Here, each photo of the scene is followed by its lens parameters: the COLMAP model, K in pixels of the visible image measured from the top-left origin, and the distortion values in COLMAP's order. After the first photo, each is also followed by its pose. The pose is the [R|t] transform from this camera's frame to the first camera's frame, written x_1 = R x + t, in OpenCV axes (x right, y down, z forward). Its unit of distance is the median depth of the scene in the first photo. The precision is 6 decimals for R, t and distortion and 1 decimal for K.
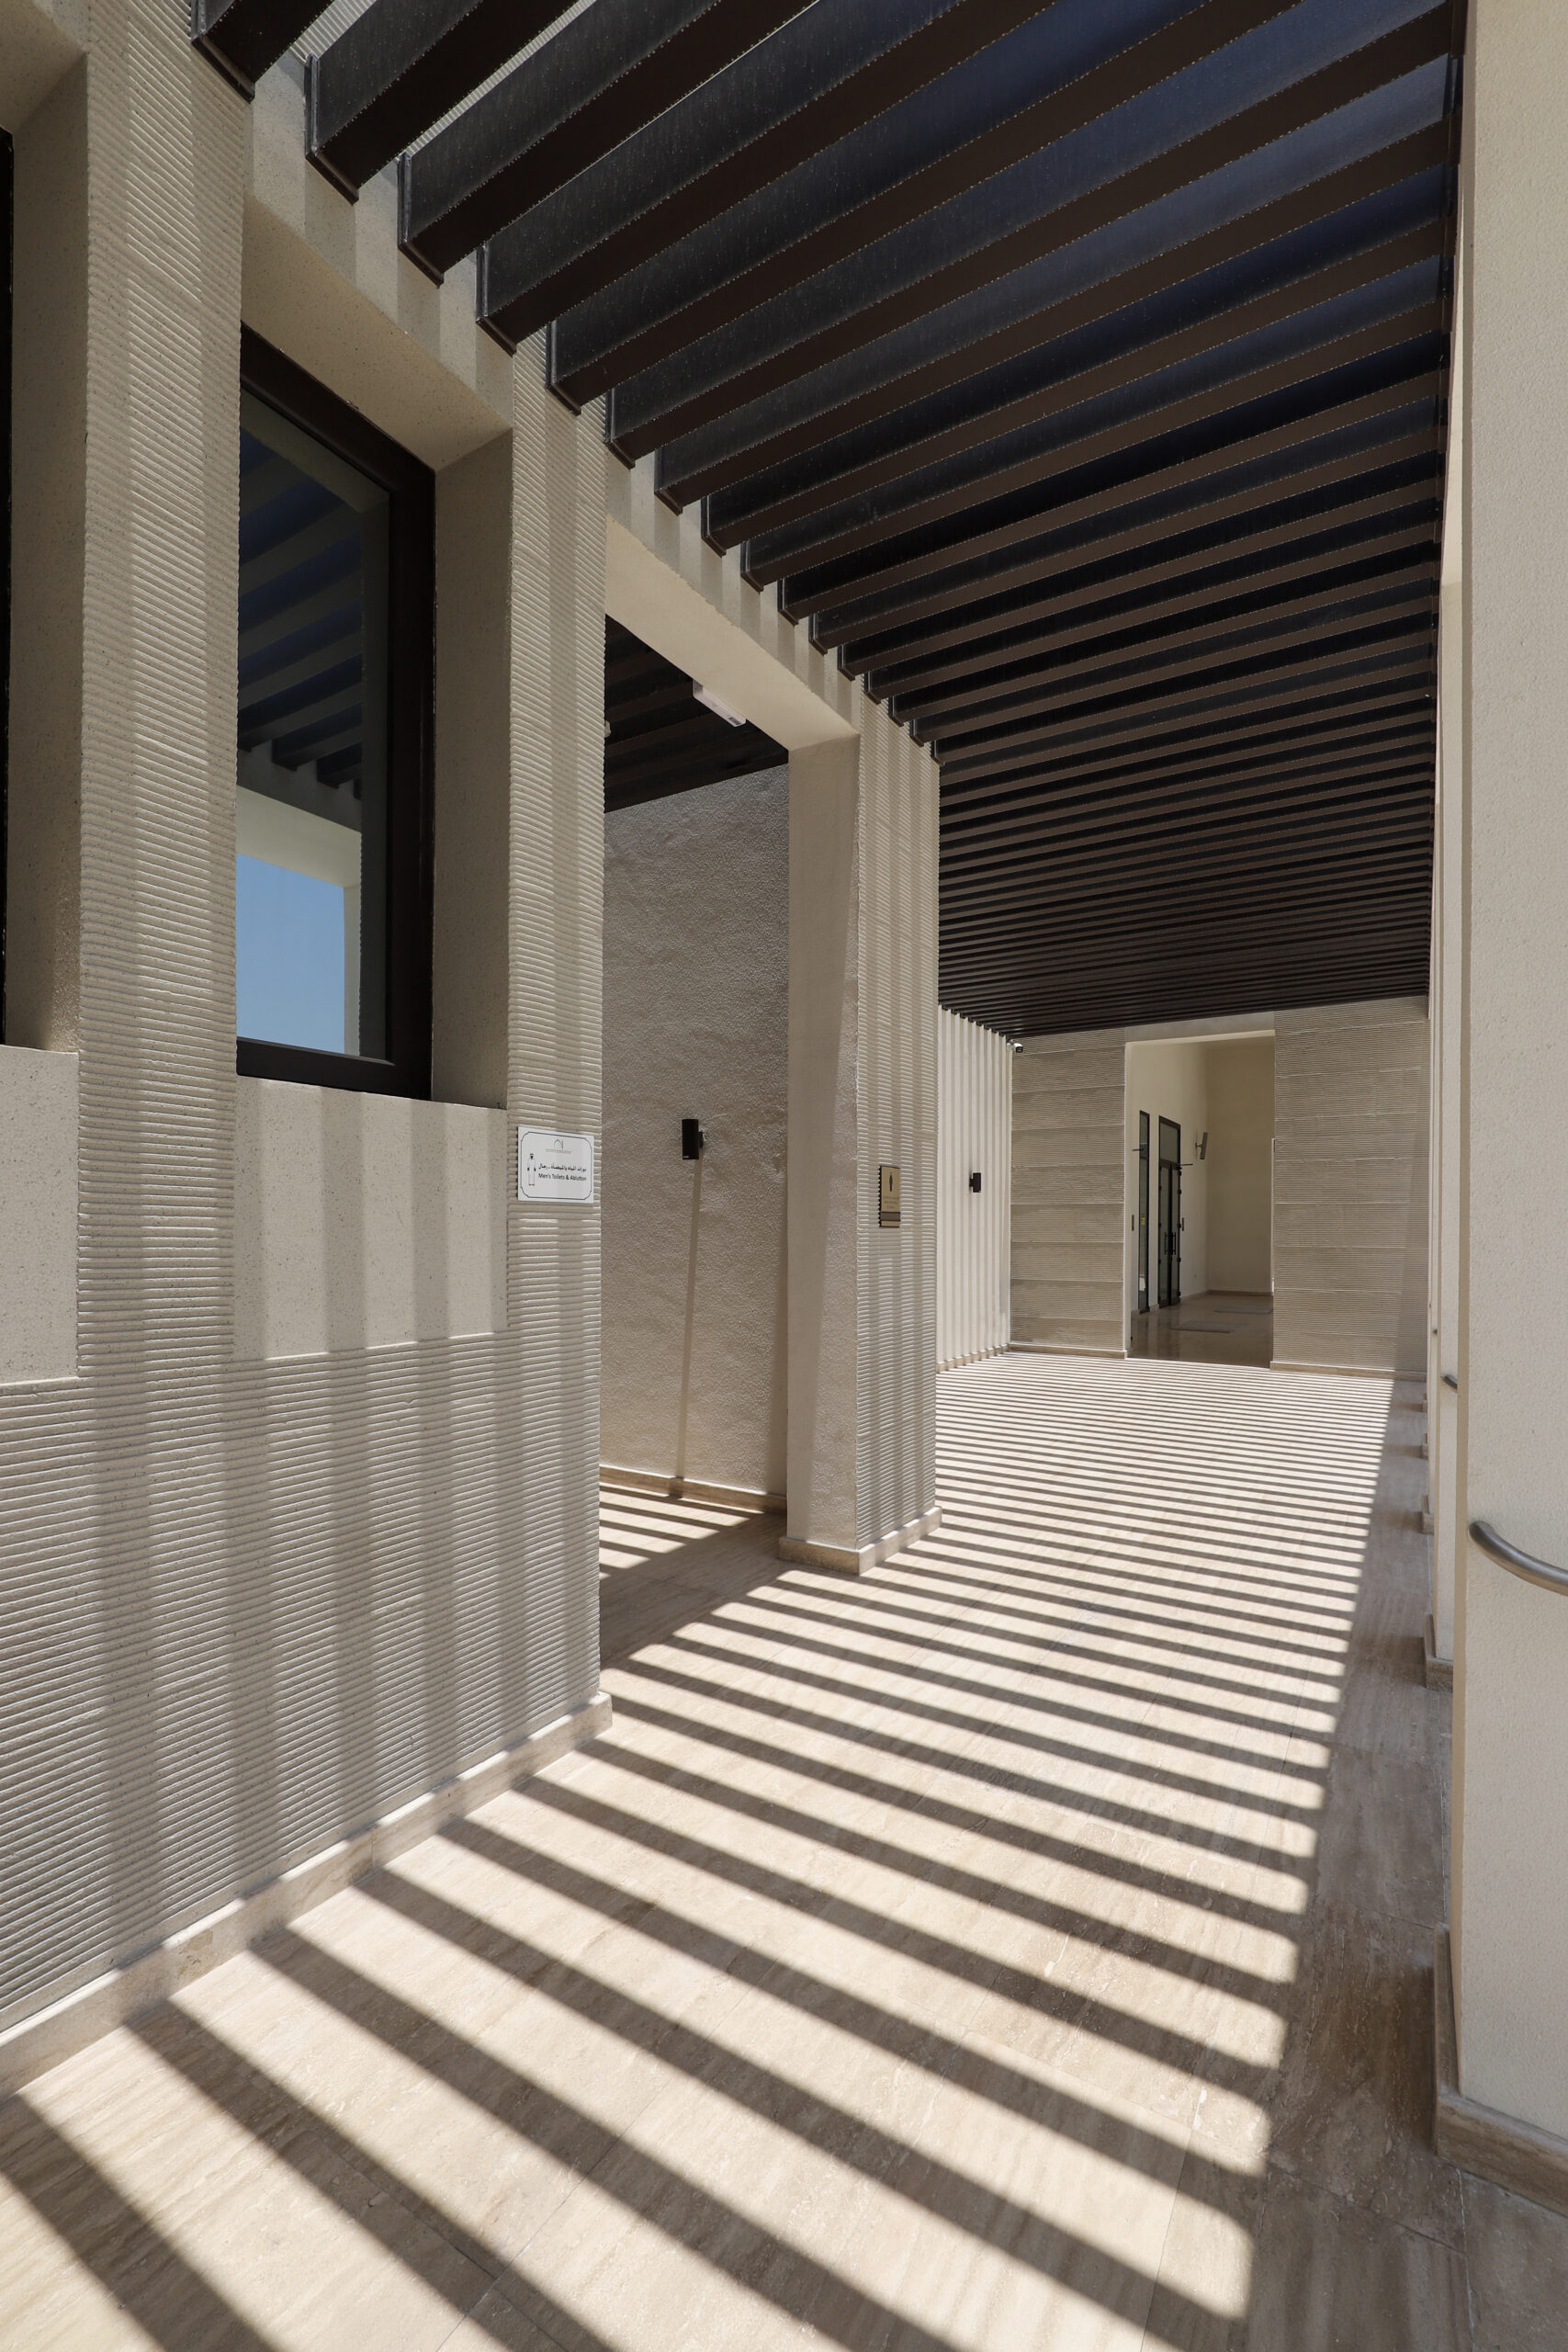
lens RADIAL K [[1035.6, 0, 778.9], [0, 1035.6, 1233.4], [0, 0, 1]] dist [0.000077, 0.000062]
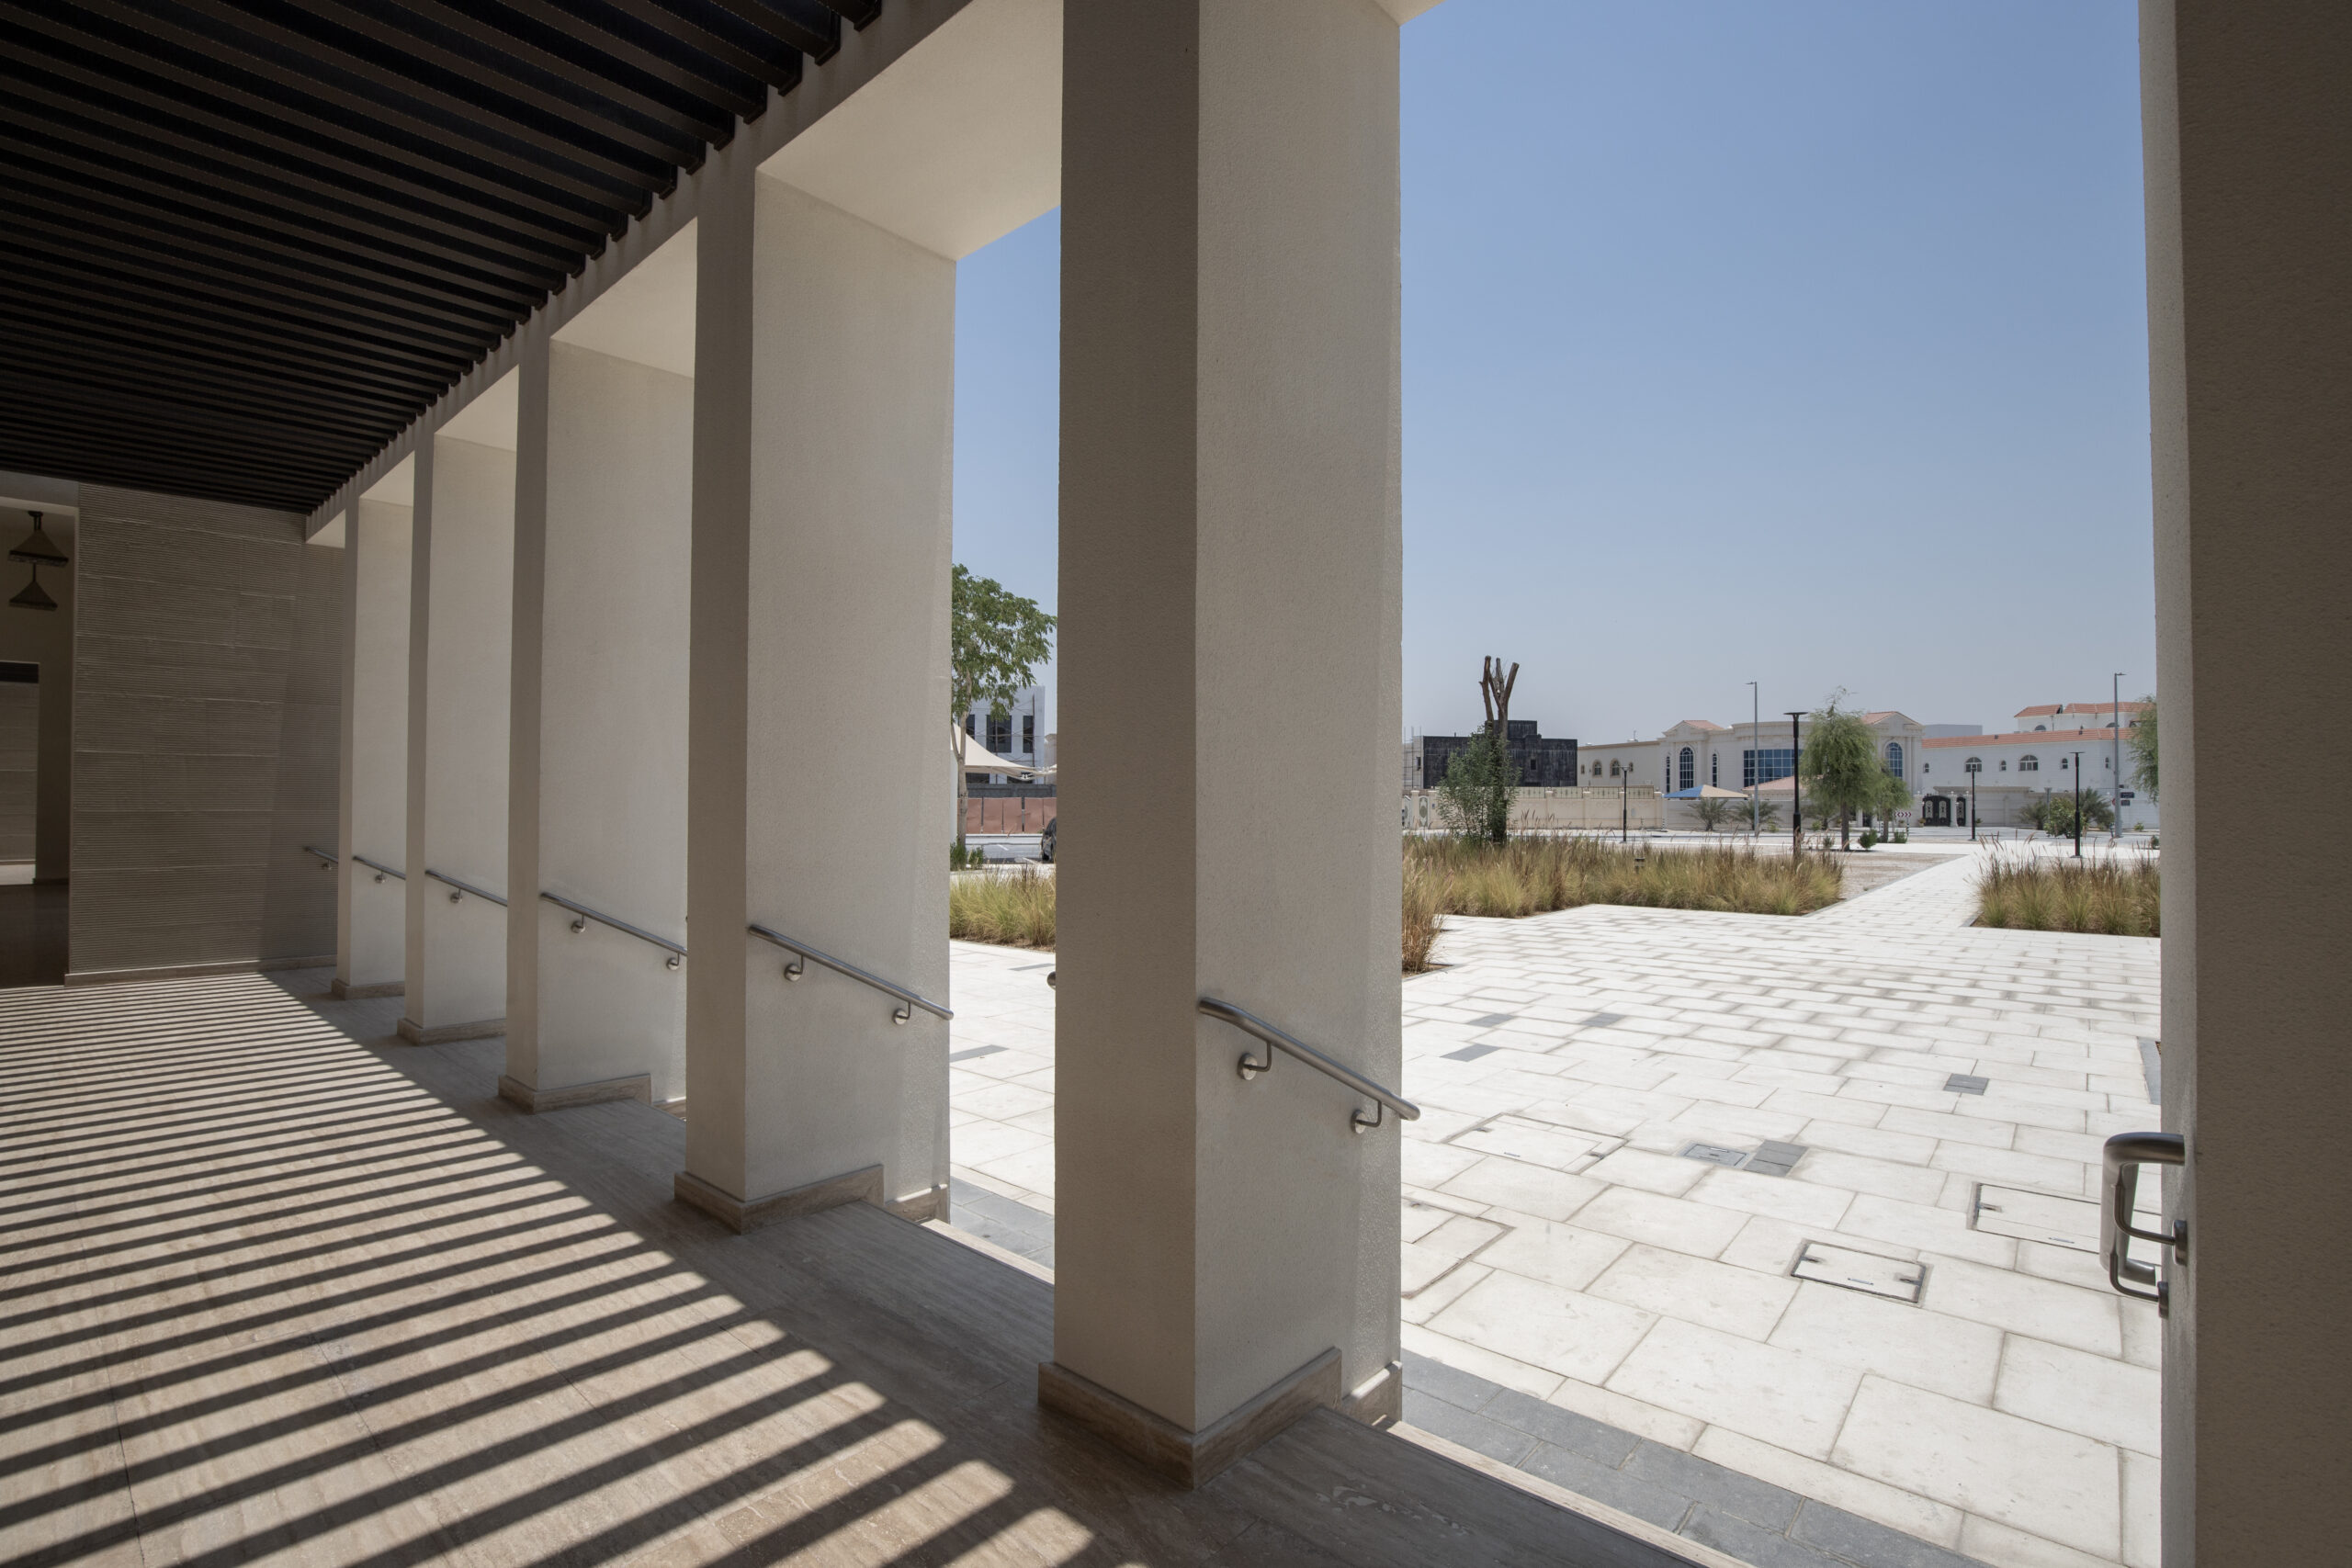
lens RADIAL K [[1087.5, 0, 1176.0], [0, 1087.5, 784.0], [0, 0, 1]] dist [-0.002451, -0.000526]
pose [[0.181370, 0.010905, 0.983355, -0.317945], [-0.001210, 0.999940, -0.010865, 0.002241], [-0.983414, 0.000781, 0.181372, 0.331935]]
